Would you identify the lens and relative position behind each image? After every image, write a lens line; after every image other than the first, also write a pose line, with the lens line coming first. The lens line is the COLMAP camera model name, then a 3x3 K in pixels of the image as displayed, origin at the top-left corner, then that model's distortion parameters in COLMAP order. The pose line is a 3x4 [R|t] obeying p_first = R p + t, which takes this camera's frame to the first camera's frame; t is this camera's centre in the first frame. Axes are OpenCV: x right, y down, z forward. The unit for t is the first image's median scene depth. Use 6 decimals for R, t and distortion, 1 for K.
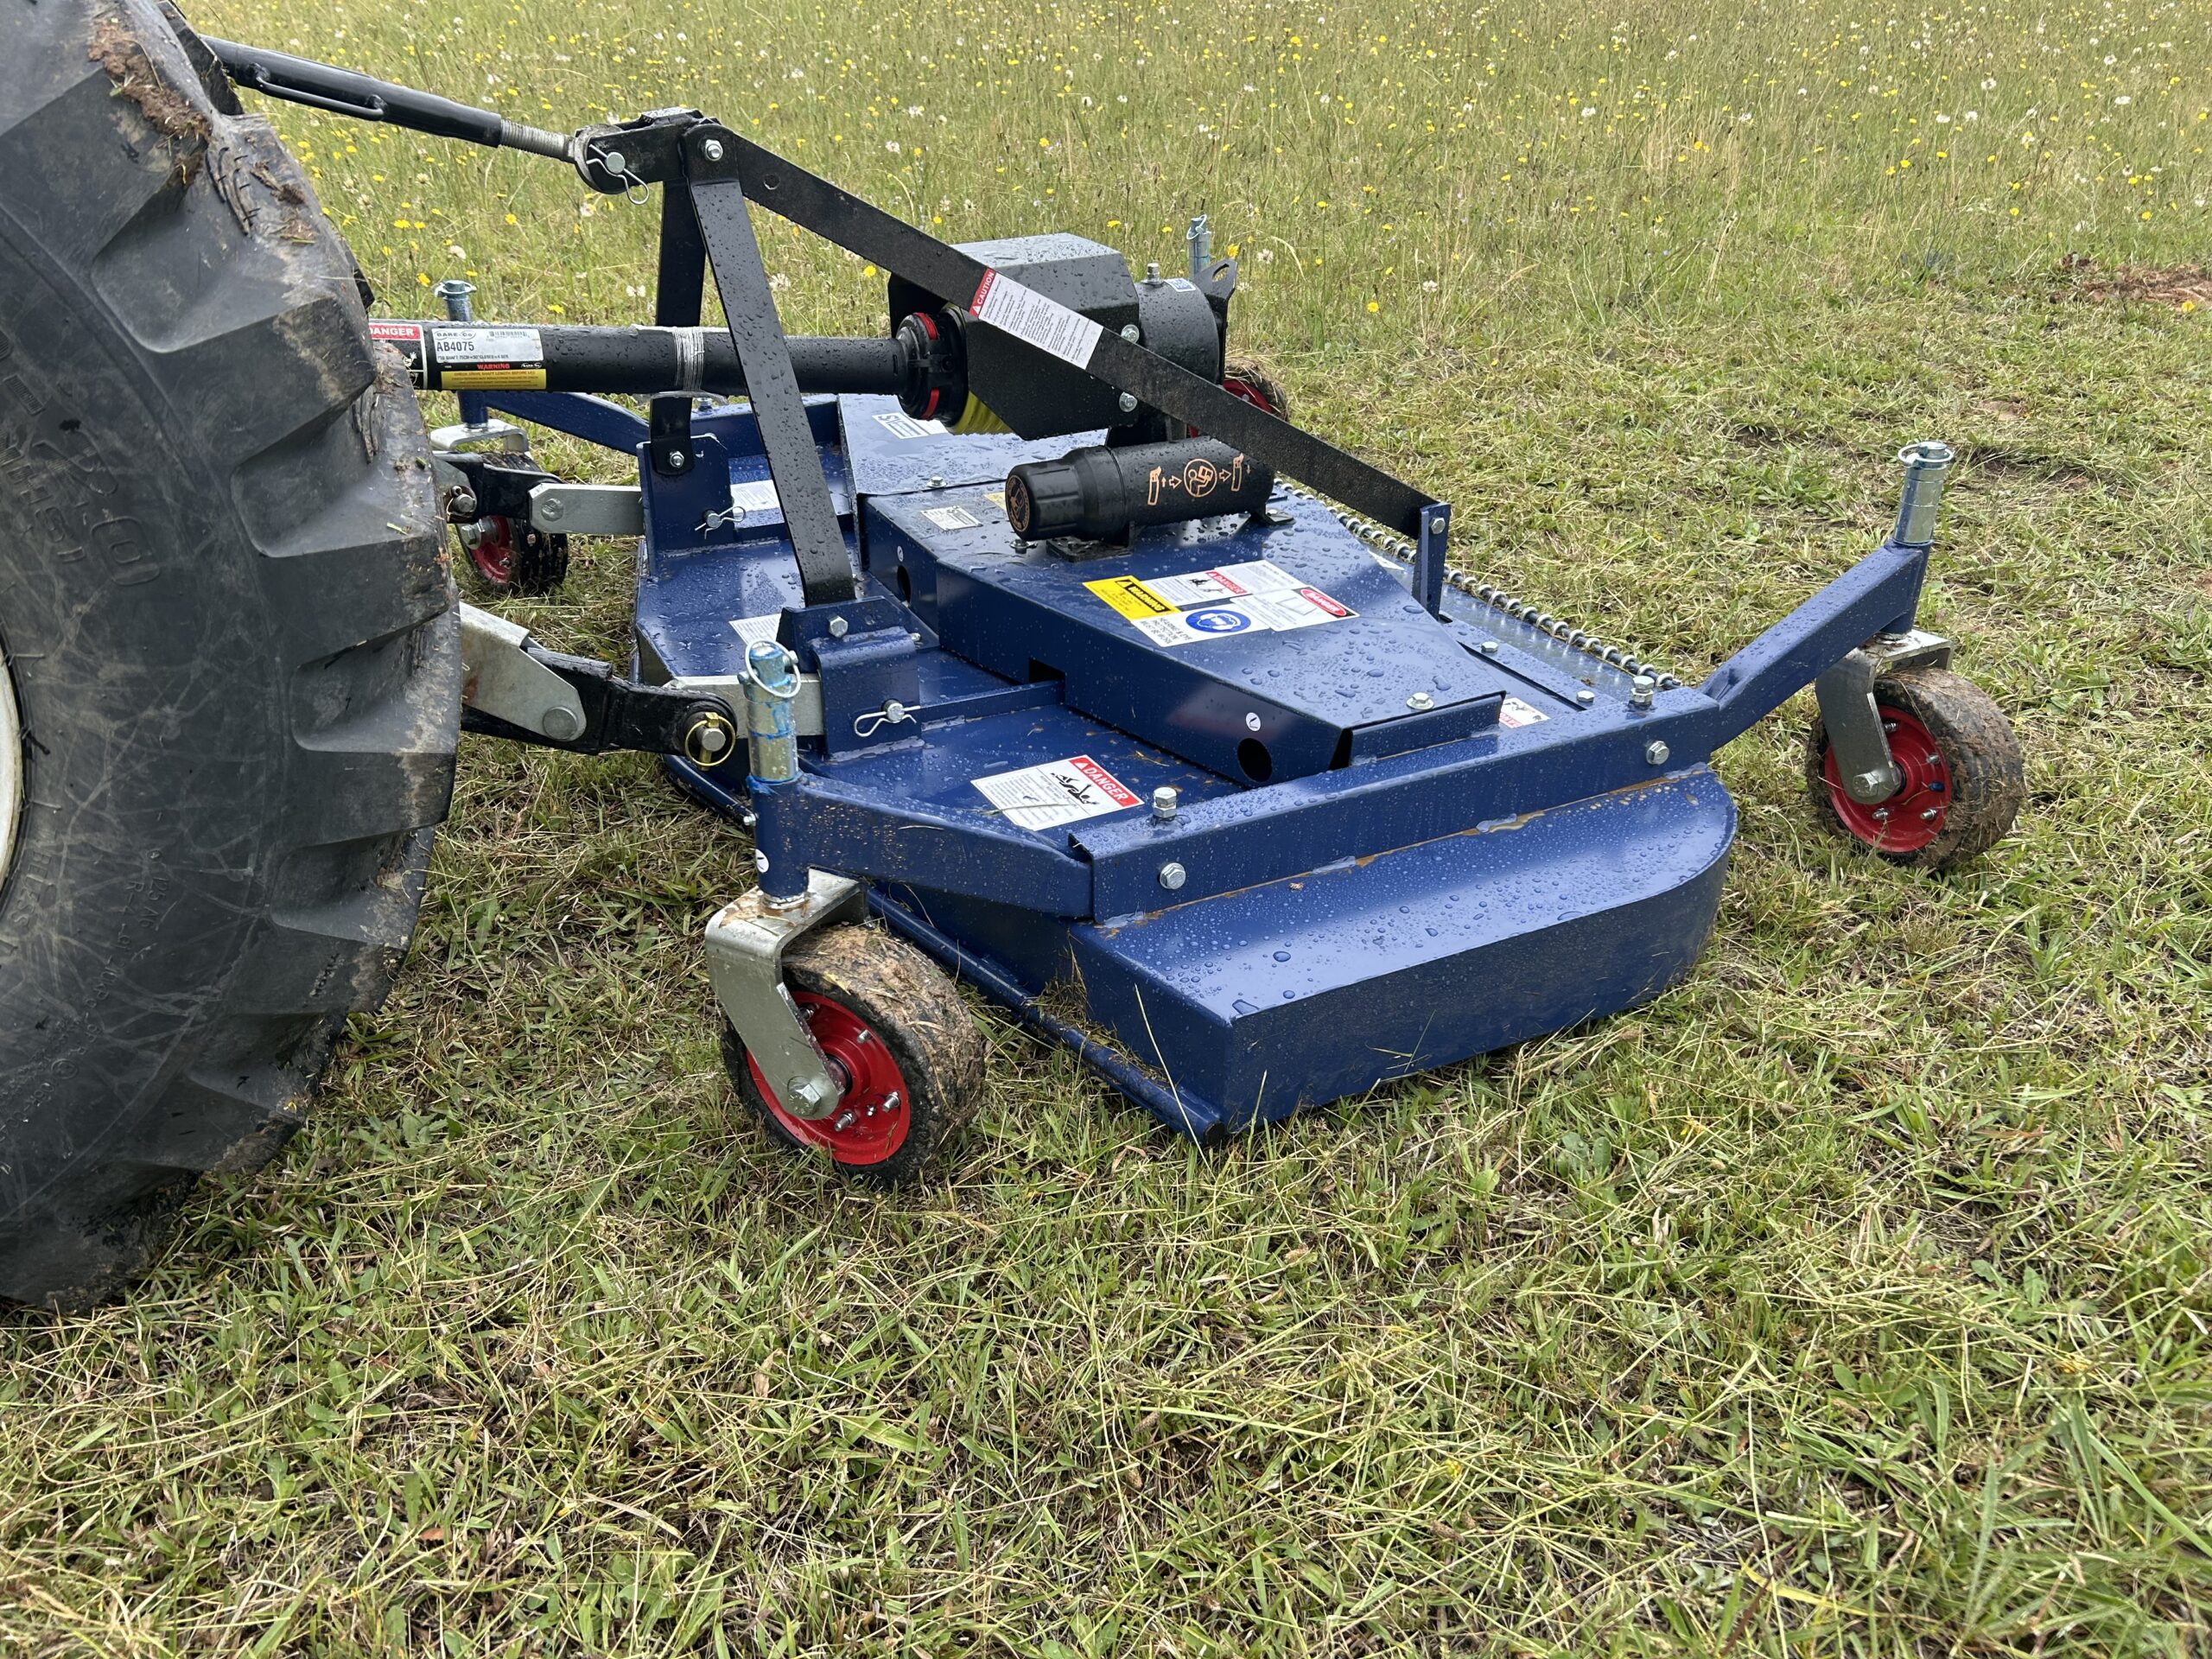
lens RADIAL K [[1679.6, 0, 1090.8], [0, 1679.6, 841.2], [0, 0, 1]] dist [0.025056, -0.029068]
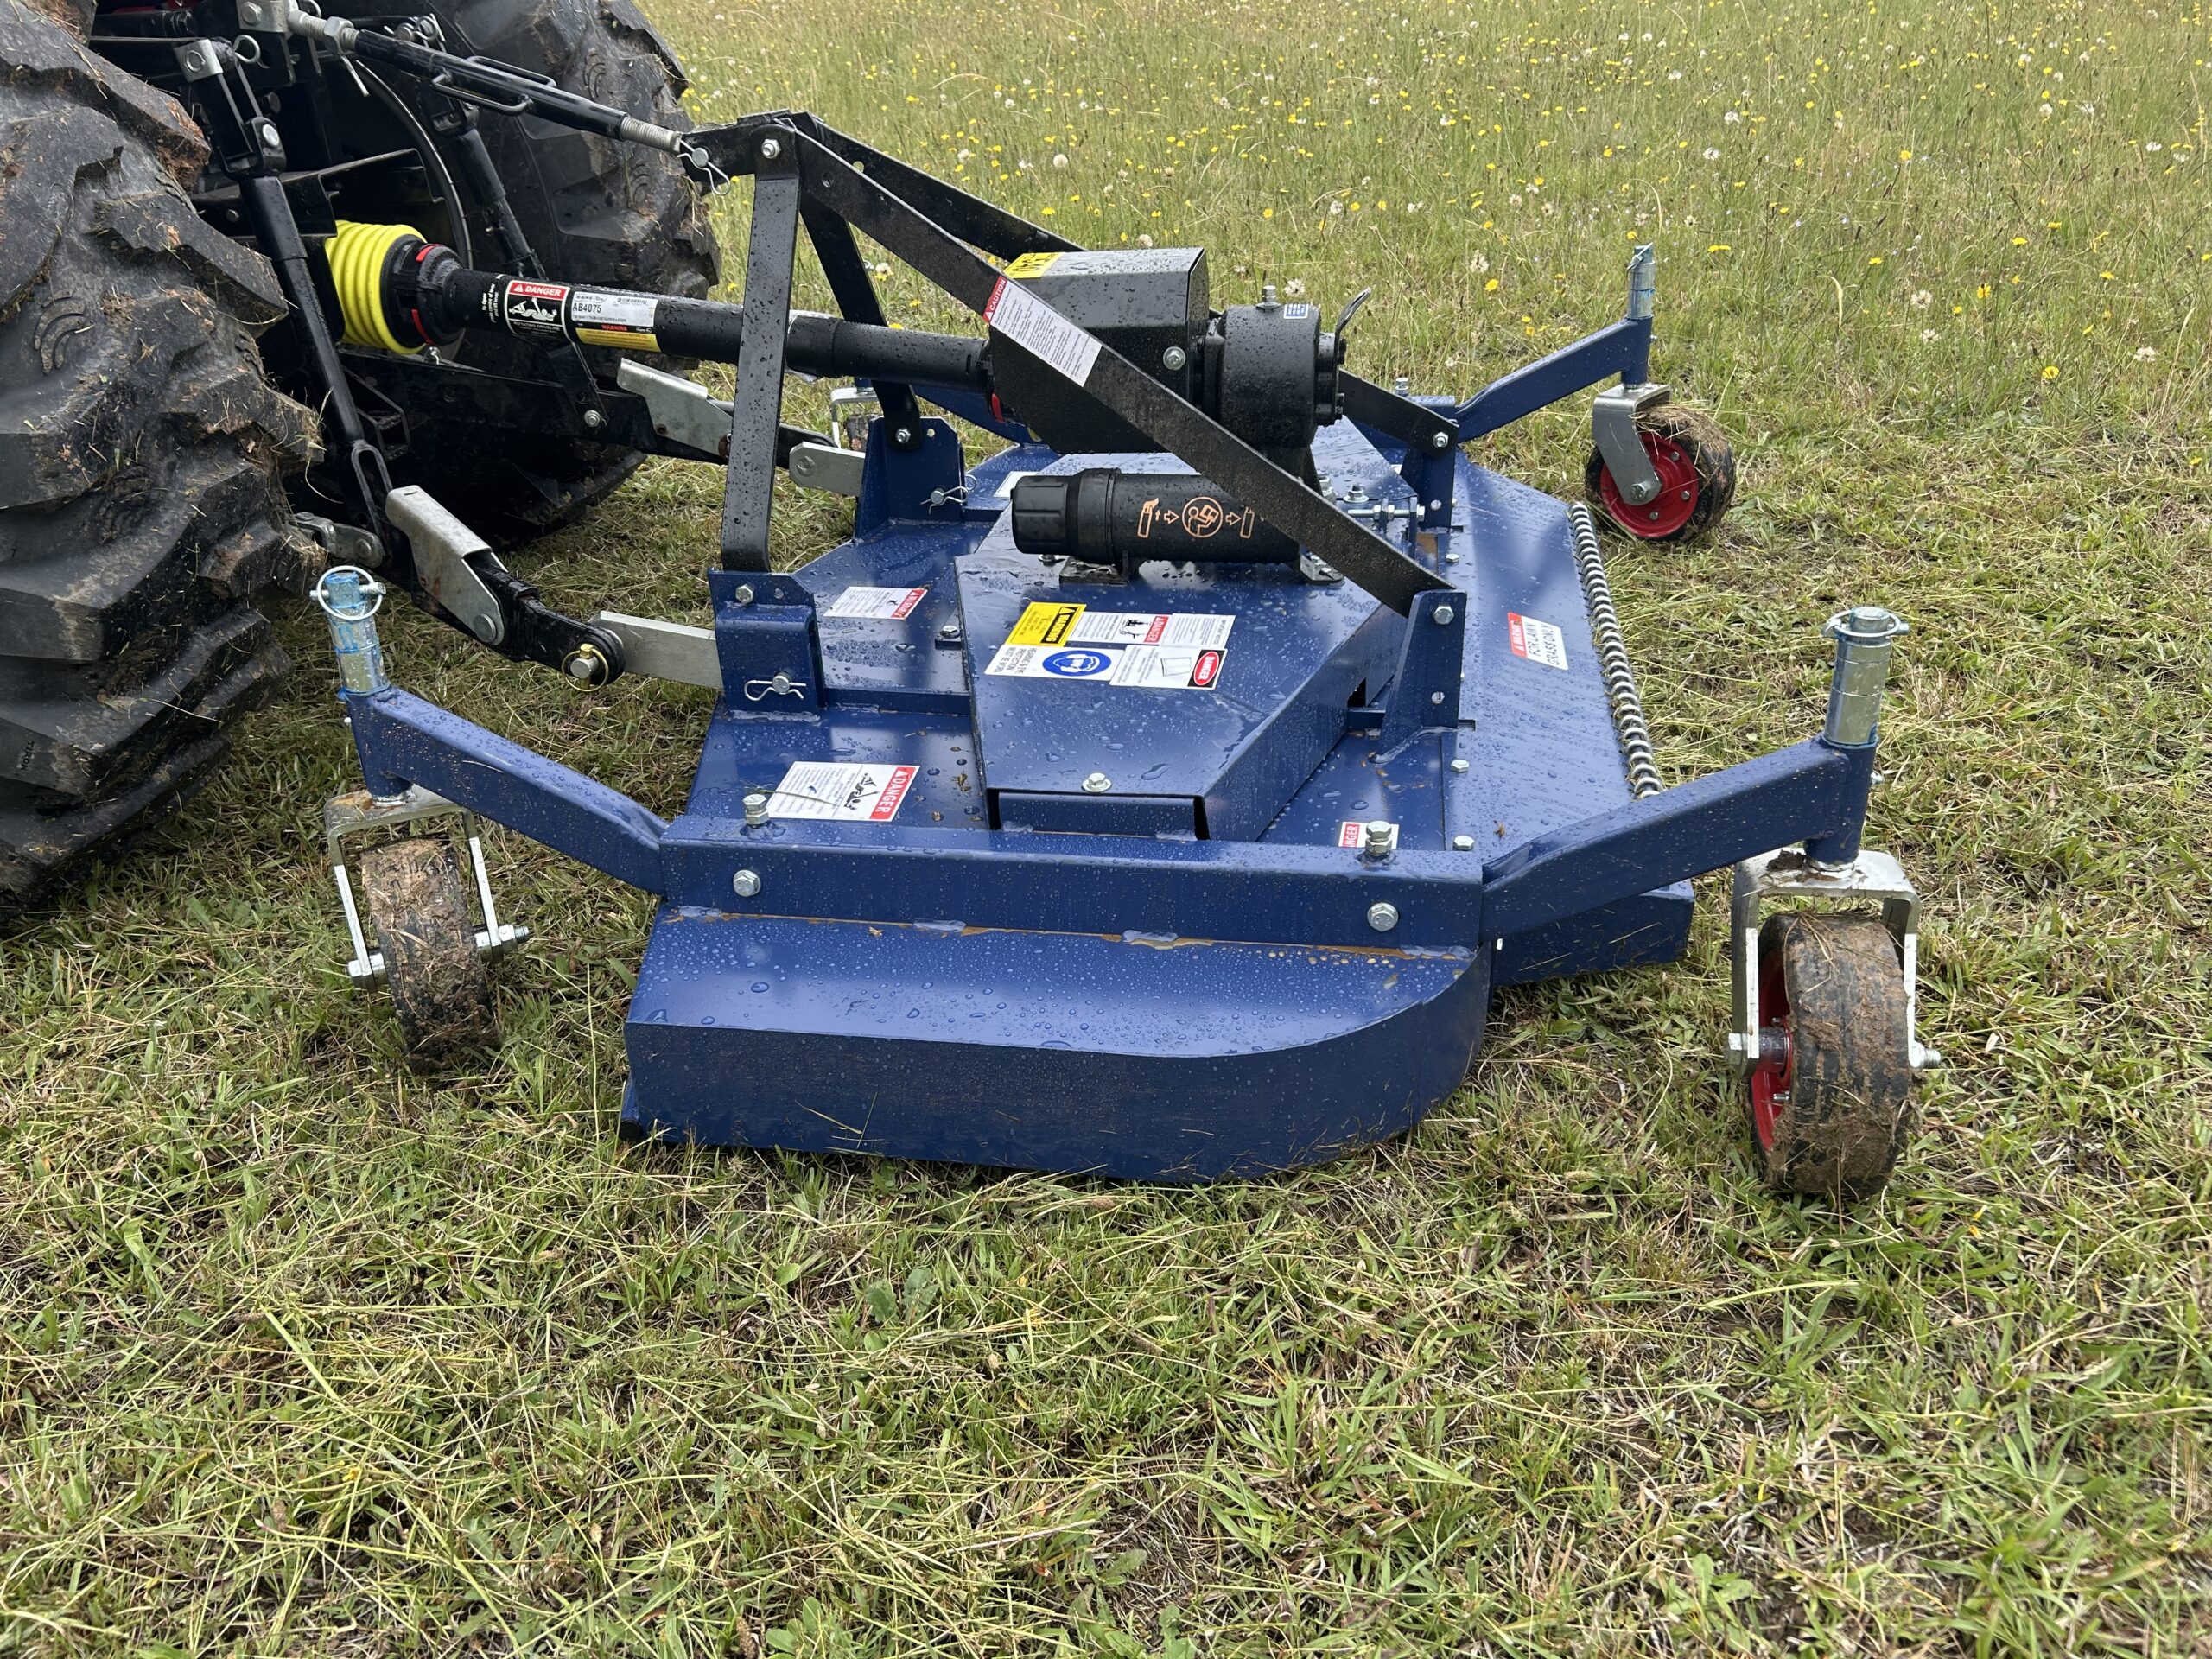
lens RADIAL K [[1679.6, 0, 1090.8], [0, 1679.6, 841.2], [0, 0, 1]] dist [0.025056, -0.029068]
pose [[0.807810, 0.250394, -0.533616, 0.598964], [-0.251255, 0.965198, 0.072550, -0.102717], [0.533212, 0.075467, 0.842609, 0.213777]]
